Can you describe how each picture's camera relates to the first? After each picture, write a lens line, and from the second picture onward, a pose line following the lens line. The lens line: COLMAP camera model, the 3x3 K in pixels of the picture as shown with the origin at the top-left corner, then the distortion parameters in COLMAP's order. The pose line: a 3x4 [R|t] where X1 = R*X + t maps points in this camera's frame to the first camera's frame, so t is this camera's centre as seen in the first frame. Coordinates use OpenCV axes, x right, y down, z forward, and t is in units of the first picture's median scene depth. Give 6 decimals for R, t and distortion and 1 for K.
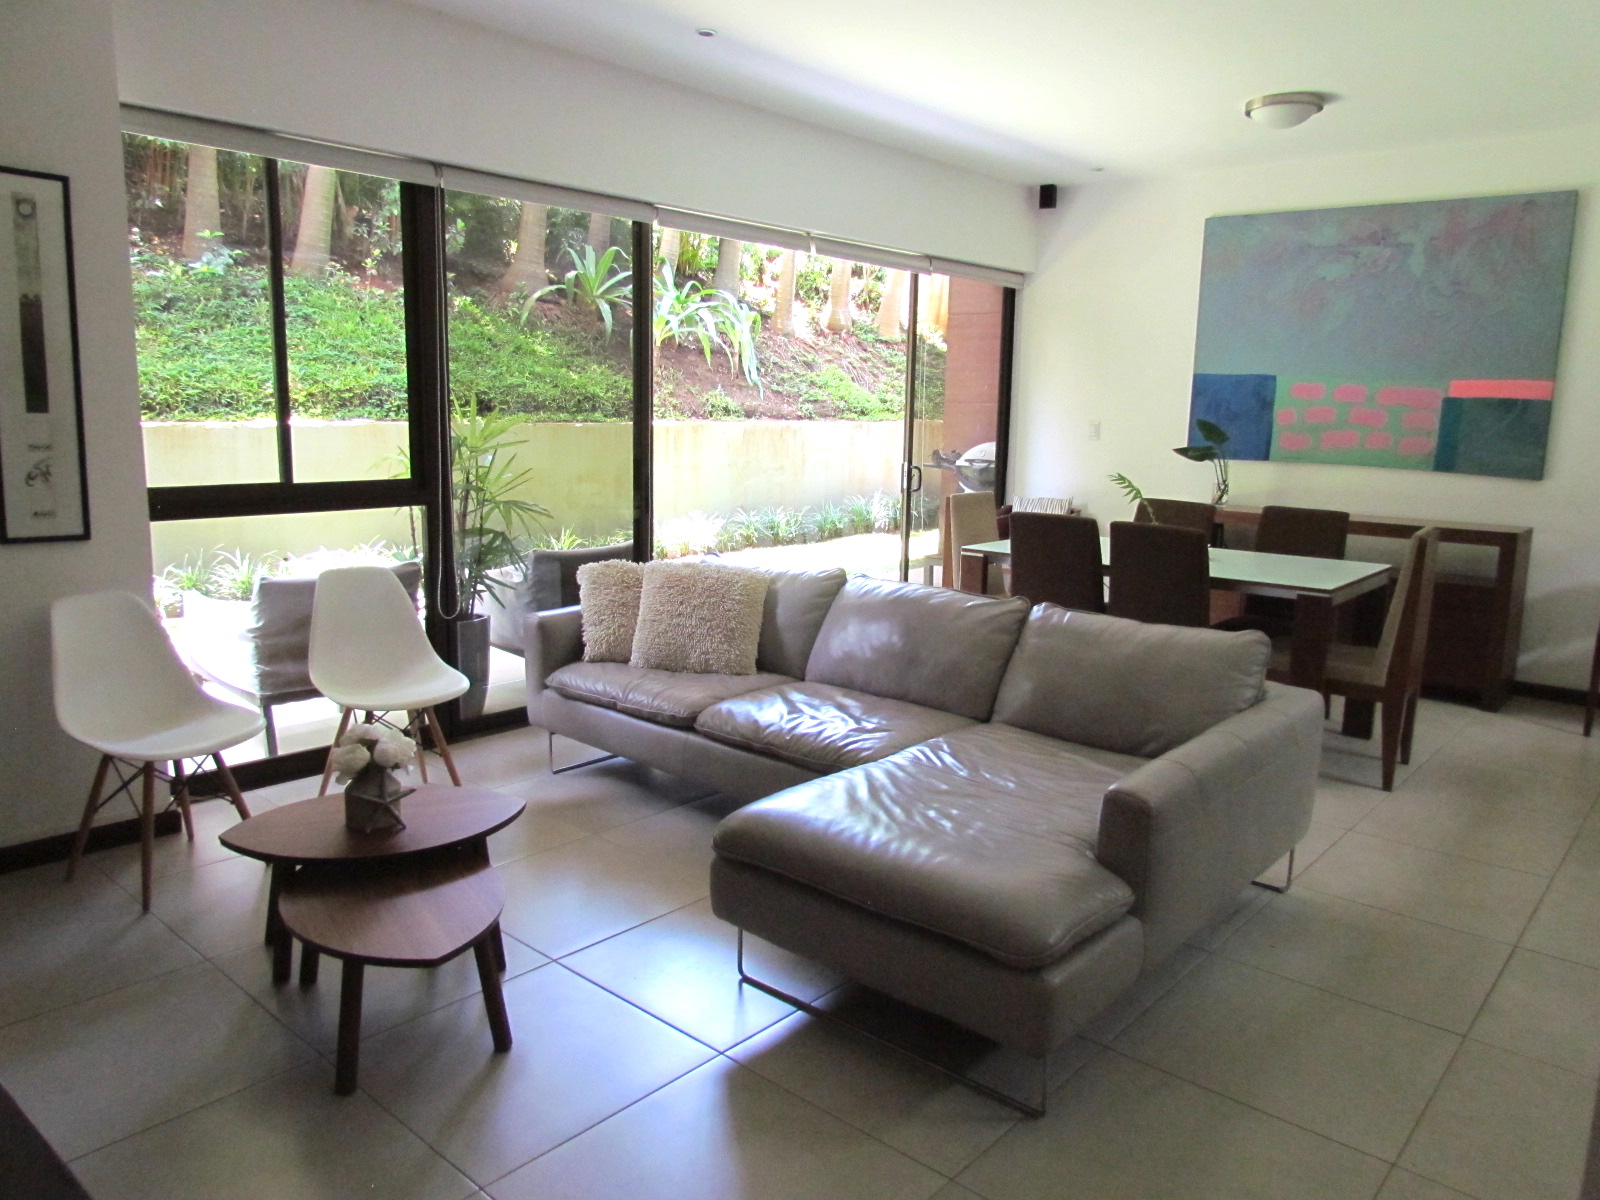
lens RADIAL K [[1133.0, 0, 805.1], [0, 1133.0, 601.7], [0, 0, 1]] dist [-0.030039, 0.001144]
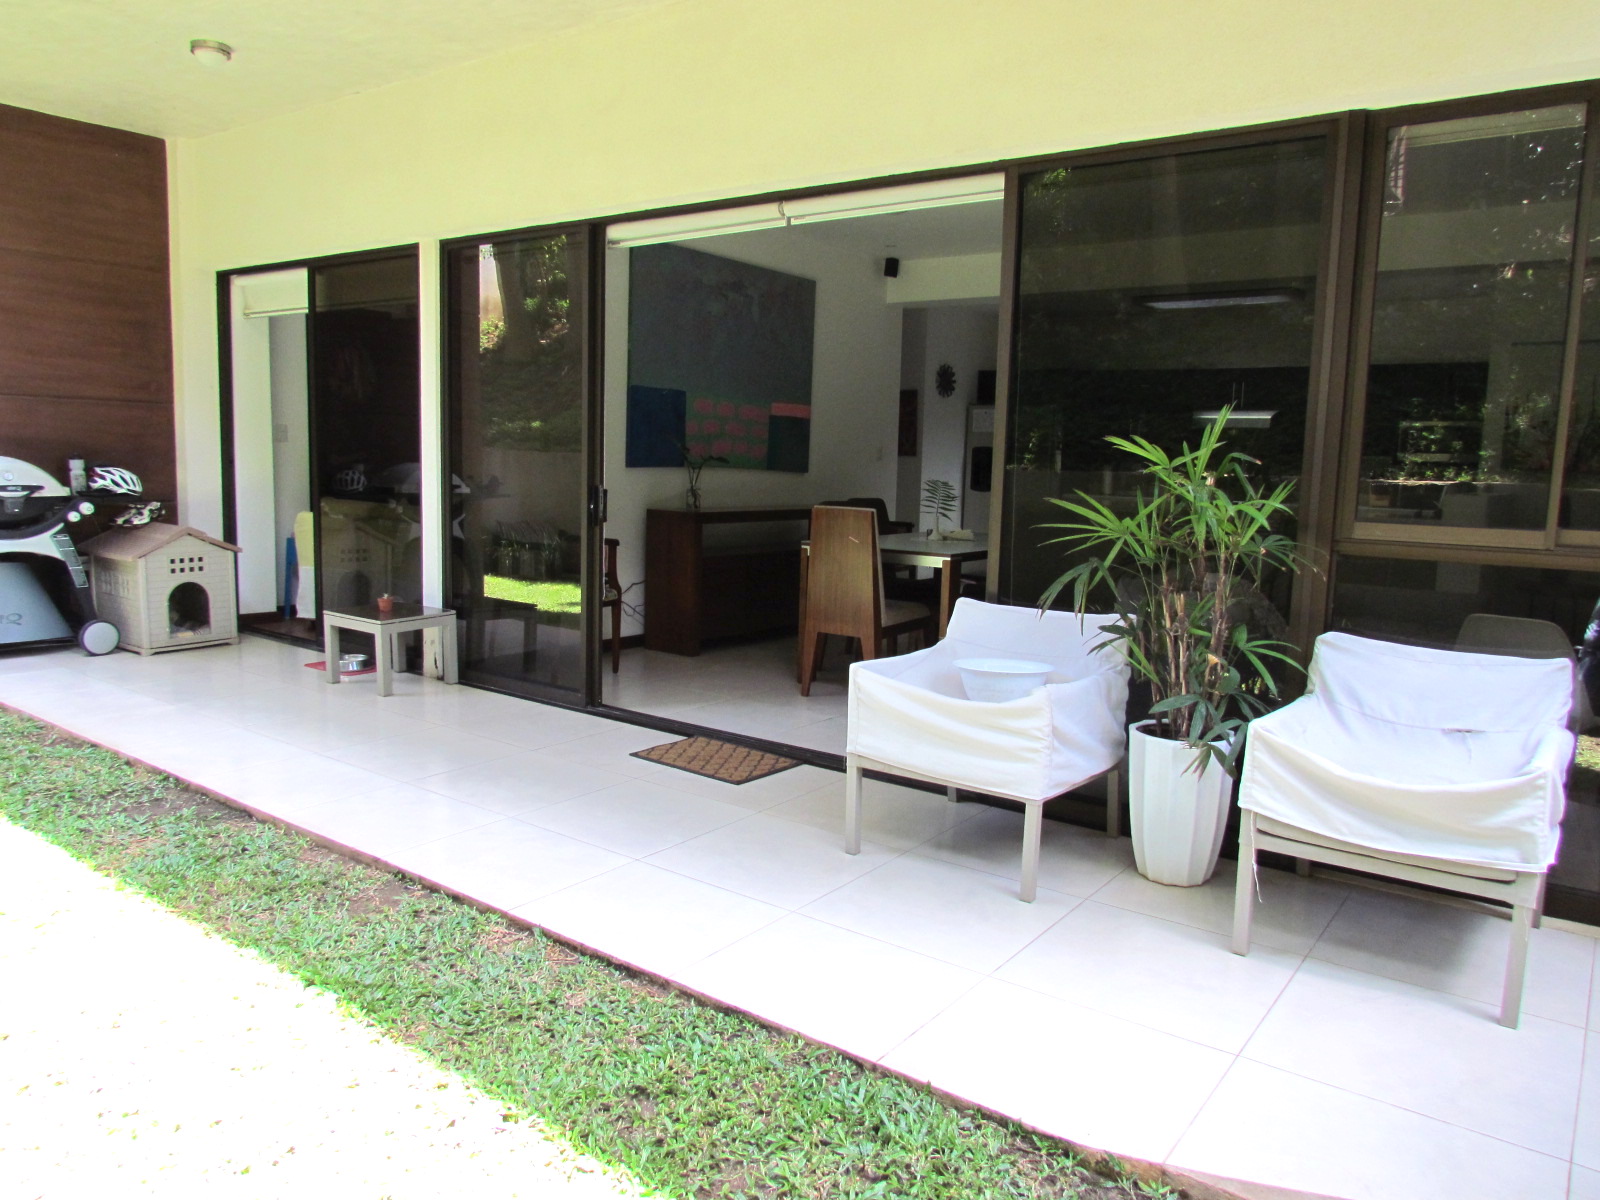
lens RADIAL K [[1142.2, 0, 806.5], [0, 1142.2, 594.8], [0, 0, 1]] dist [-0.006068, -0.000360]
pose [[-0.096564, -0.137922, 0.985725, -0.828922], [0.139546, 0.978695, 0.150609, -0.171441], [-0.985496, 0.152098, -0.075260, 1.091115]]
